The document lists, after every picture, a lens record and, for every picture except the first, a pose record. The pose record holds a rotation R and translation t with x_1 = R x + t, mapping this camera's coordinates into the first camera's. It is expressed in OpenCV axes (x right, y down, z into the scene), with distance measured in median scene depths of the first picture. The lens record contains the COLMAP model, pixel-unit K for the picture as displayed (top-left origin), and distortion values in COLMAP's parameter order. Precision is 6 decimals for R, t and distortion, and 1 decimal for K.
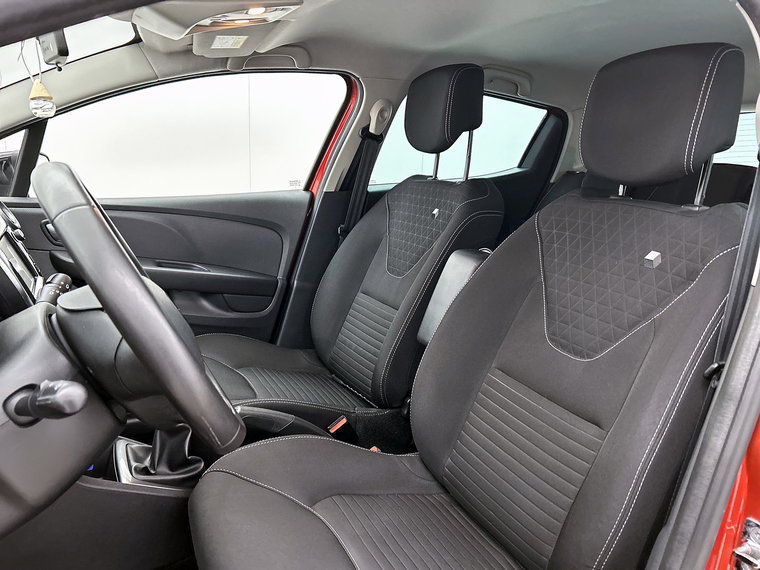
lens RADIAL K [[585.5, 0, 380.5], [0, 585.5, 292.9], [0, 0, 1]] dist [0.071818, -0.069112]
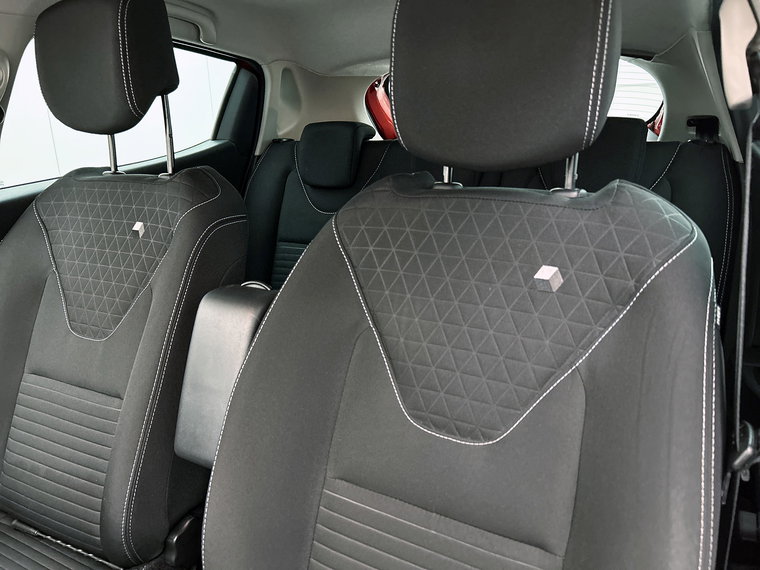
lens RADIAL K [[585.5, 0, 380.5], [0, 585.5, 292.9], [0, 0, 1]] dist [0.071818, -0.069112]
pose [[0.832432, -0.223680, 0.506976, -0.034178], [0.189690, 0.974659, 0.118562, -0.116617], [-0.520649, -0.002527, 0.853767, 0.389835]]
